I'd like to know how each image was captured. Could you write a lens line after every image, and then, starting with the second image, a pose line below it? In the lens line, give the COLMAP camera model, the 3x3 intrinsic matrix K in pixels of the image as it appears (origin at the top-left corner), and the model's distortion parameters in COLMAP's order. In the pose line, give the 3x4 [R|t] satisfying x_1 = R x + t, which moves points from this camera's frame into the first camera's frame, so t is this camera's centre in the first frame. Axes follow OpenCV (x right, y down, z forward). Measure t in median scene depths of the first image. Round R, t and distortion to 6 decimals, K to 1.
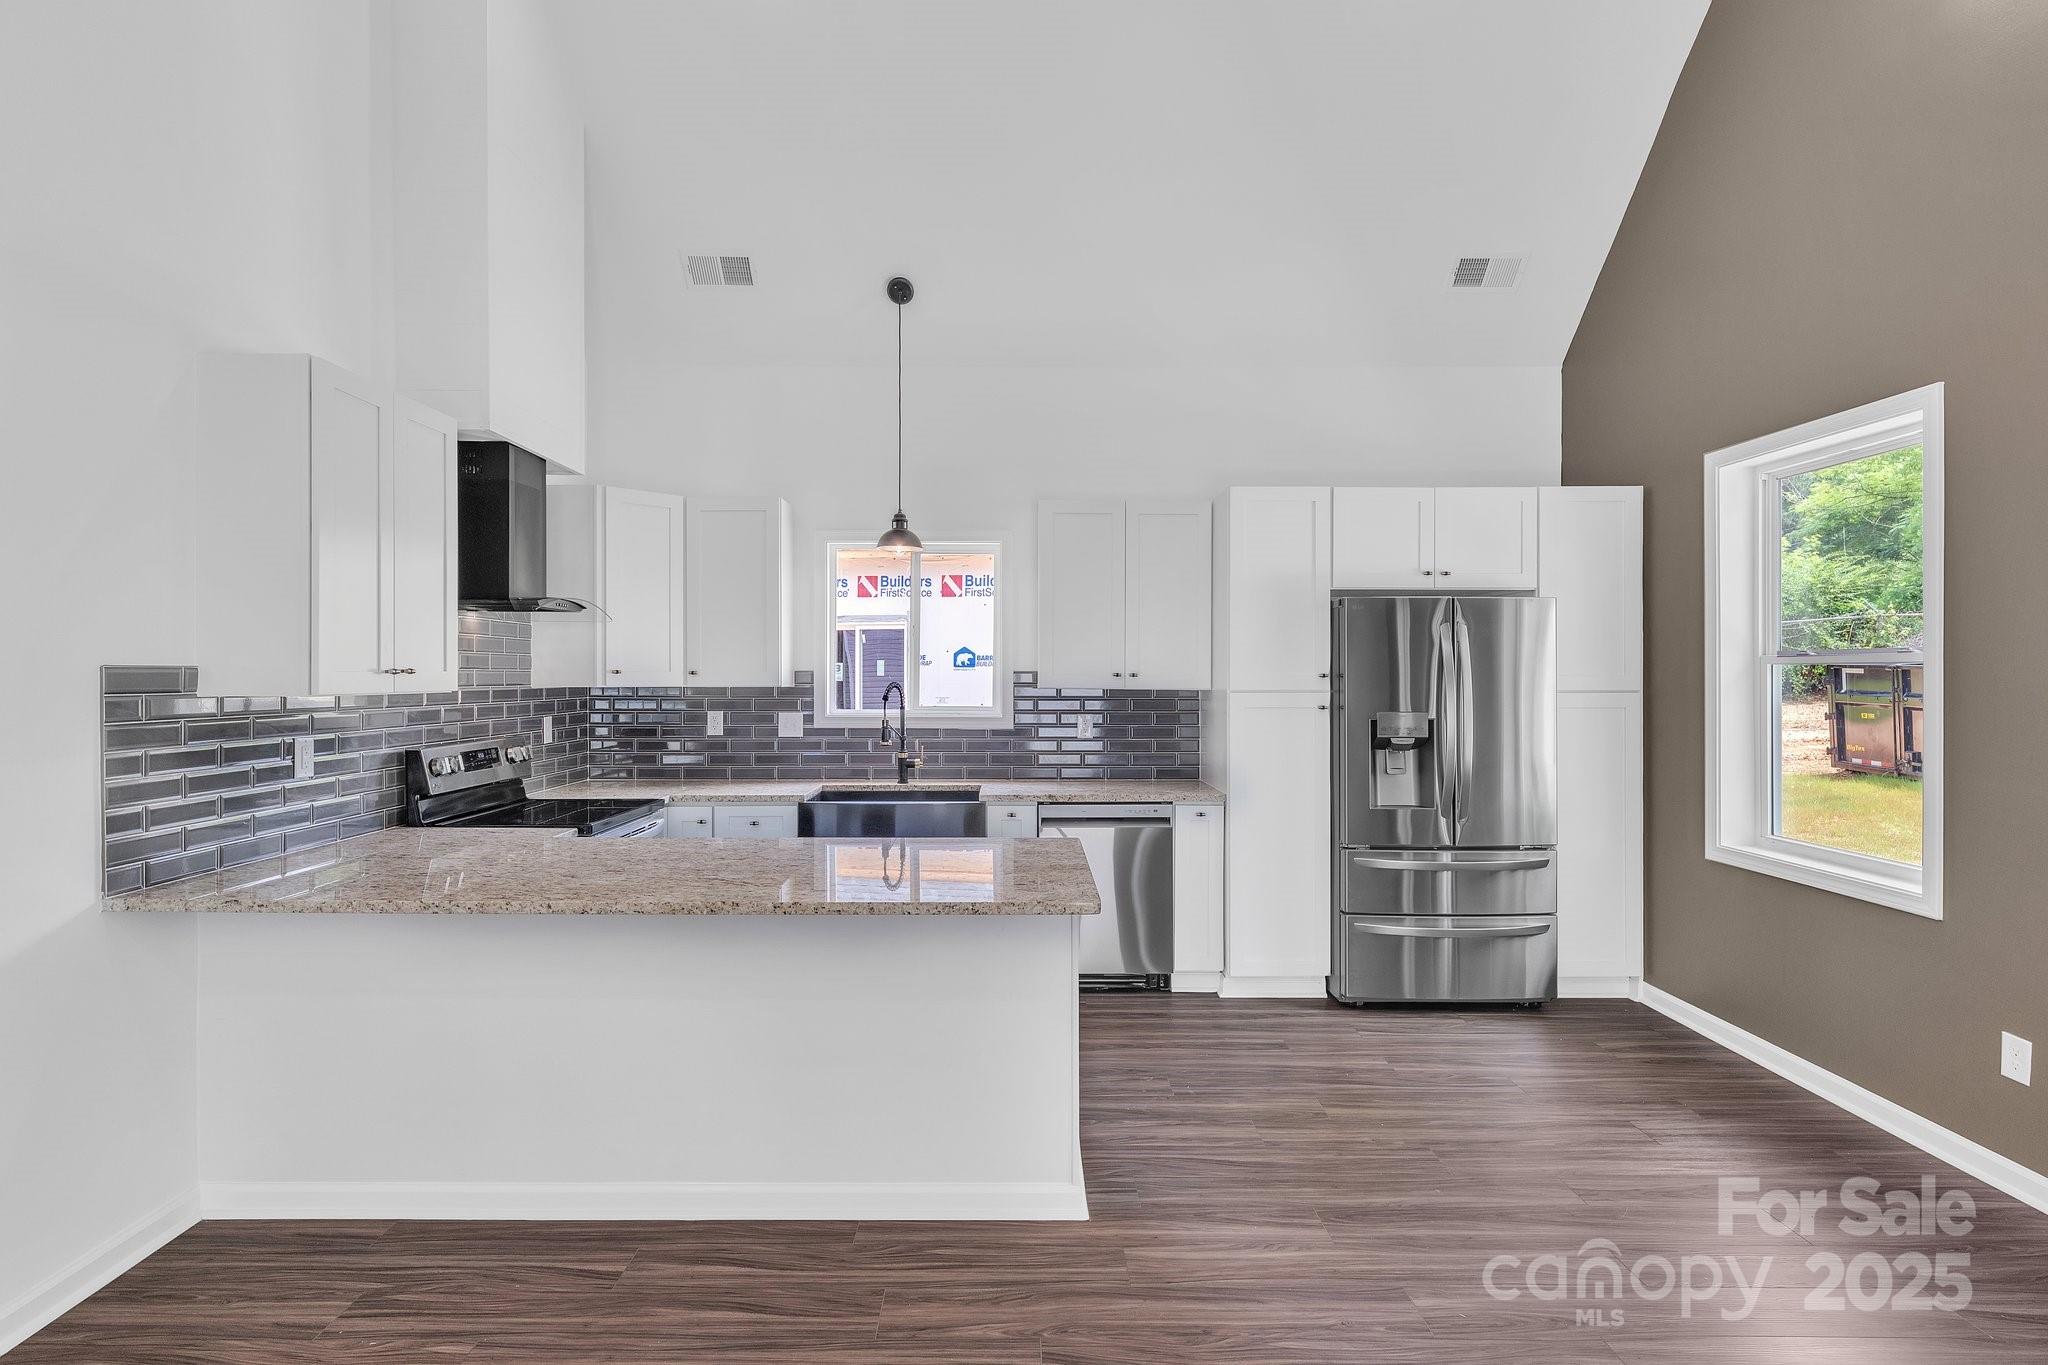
lens RADIAL K [[1011.9, 0, 1015.3], [0, 1011.9, 675.3], [0, 0, 1]] dist [0.002683, 0.000207]
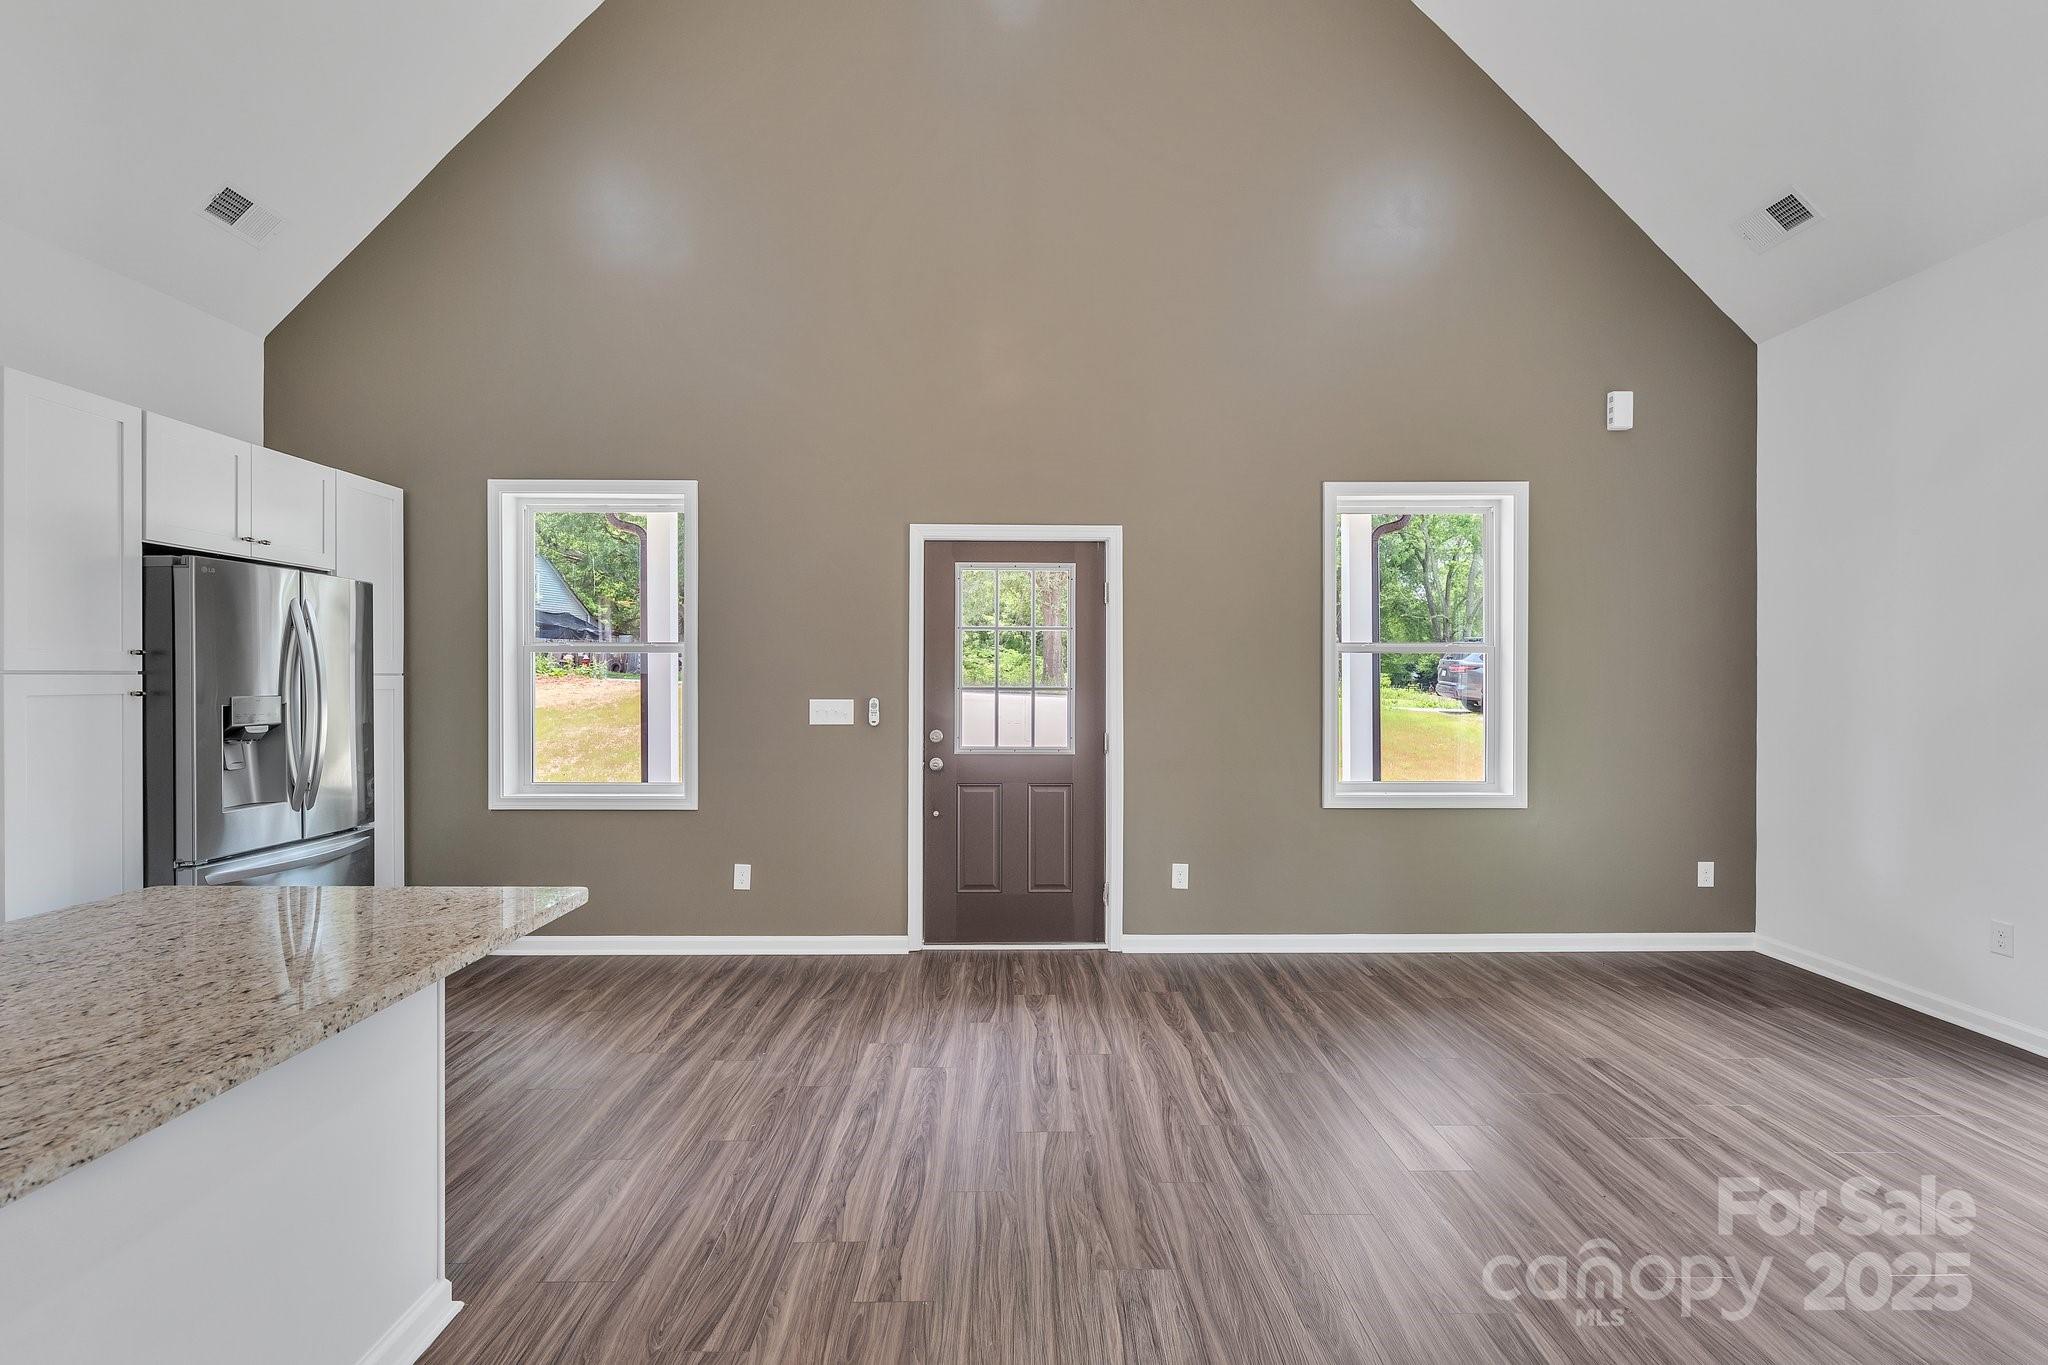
lens RADIAL K [[935.4, 0, 1016.5], [0, 935.4, 676.1], [0, 0, 1]] dist [0.002321, -0.000780]
pose [[-0.003663, 0.001430, 0.999992, -0.424667], [-0.000496, 0.999999, -0.001432, 0.019683], [-0.999993, -0.000501, -0.003662, 0.346967]]
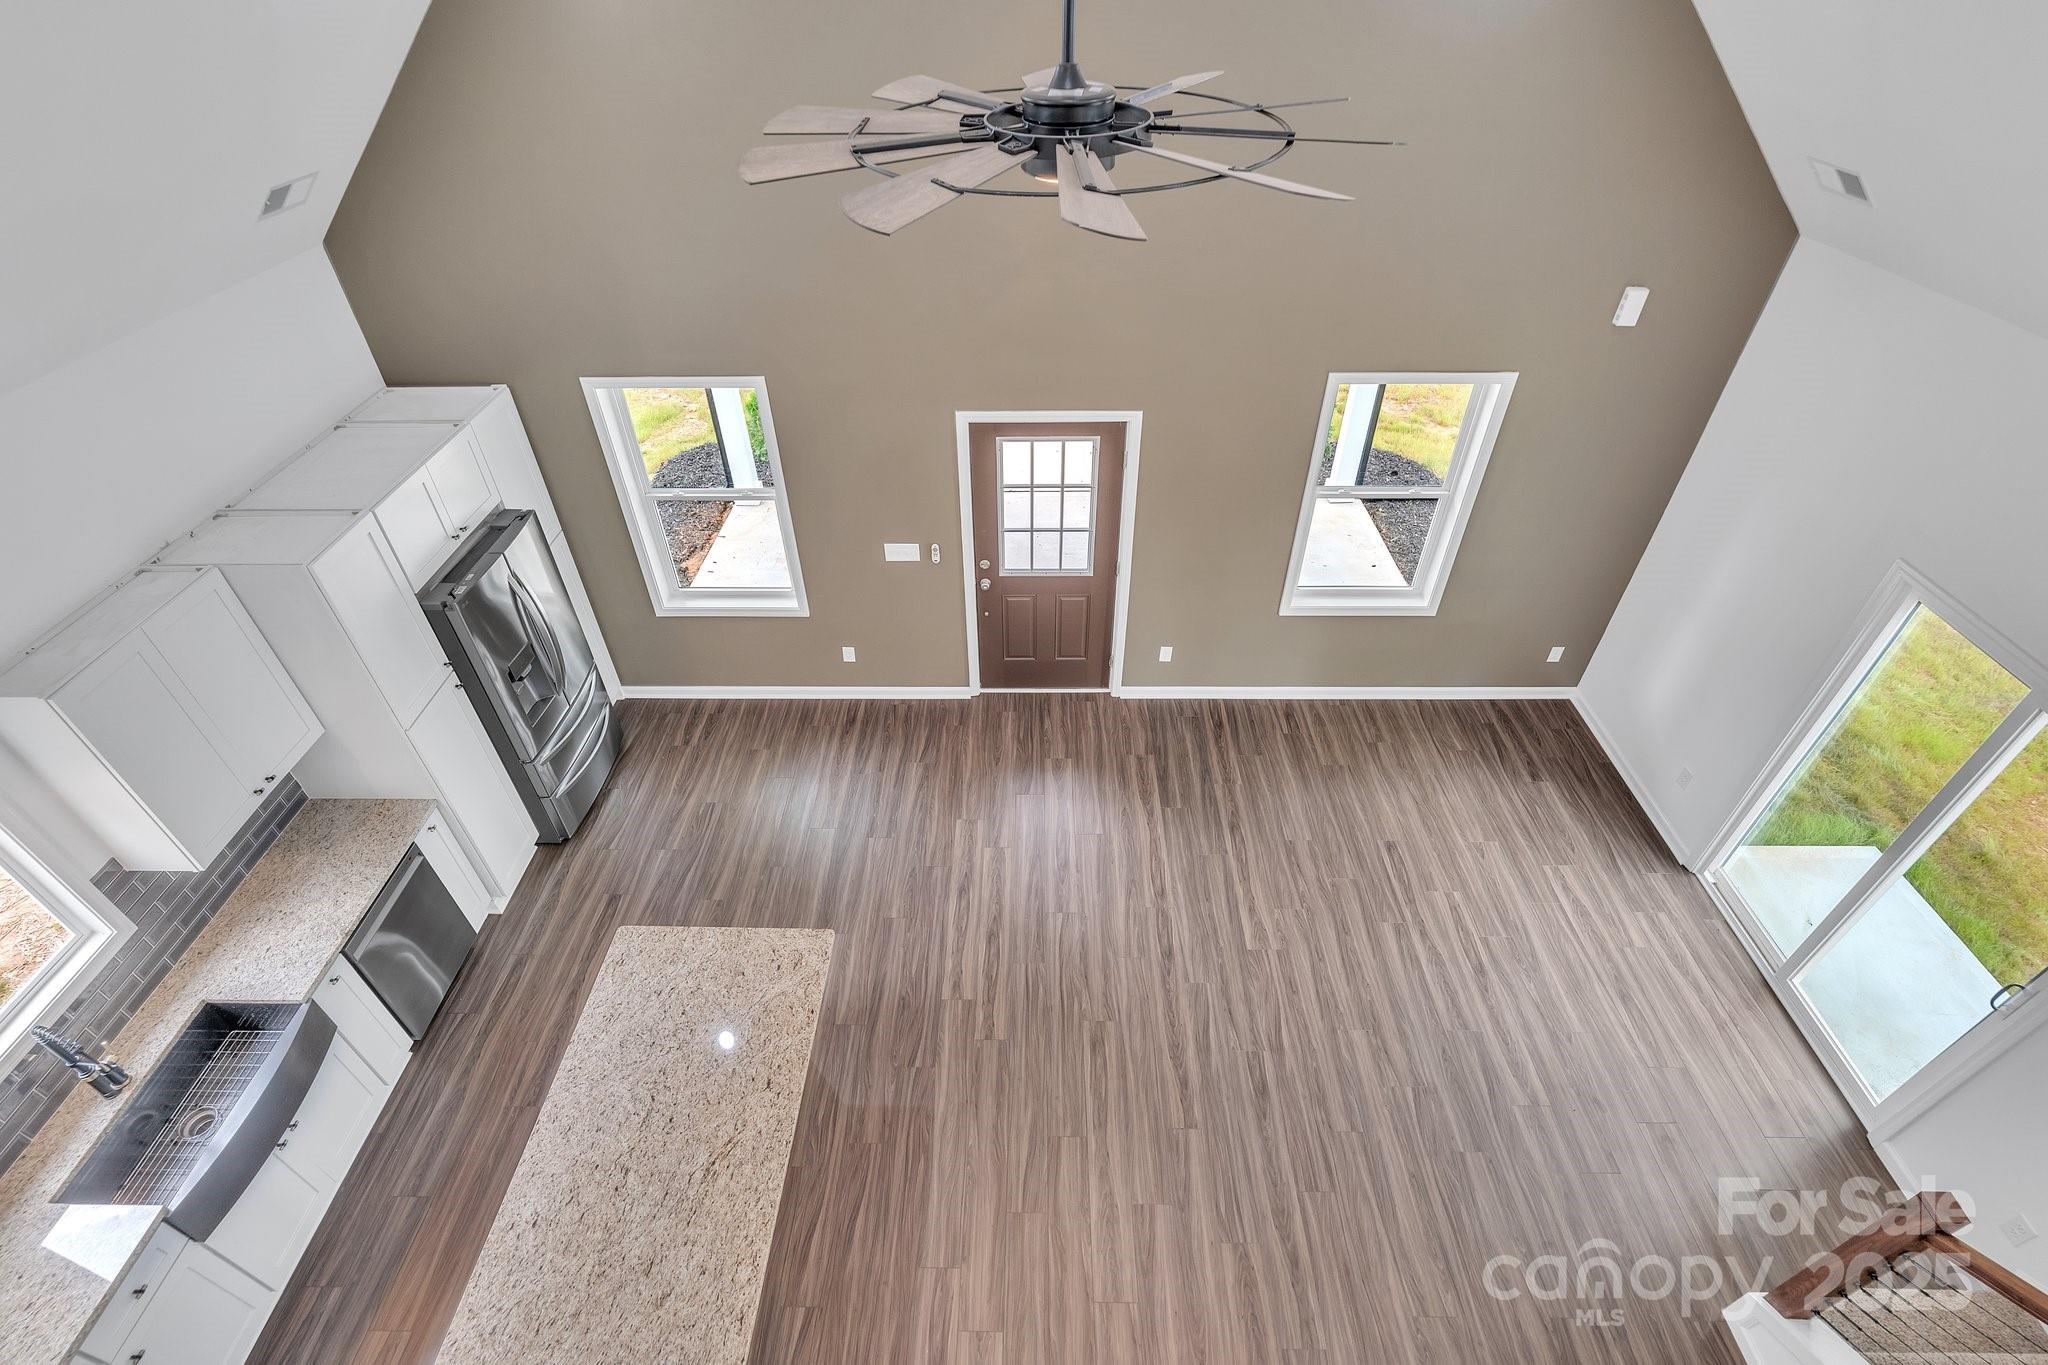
lens RADIAL K [[935.4, 0, 1016.5], [0, 935.4, 676.1], [0, 0, 1]] dist [0.002321, -0.000780]
pose [[0.020808, -0.639910, 0.768168, -0.509801], [0.011520, 0.768437, 0.639822, -0.672298], [-0.999717, -0.004464, 0.023361, 0.355712]]
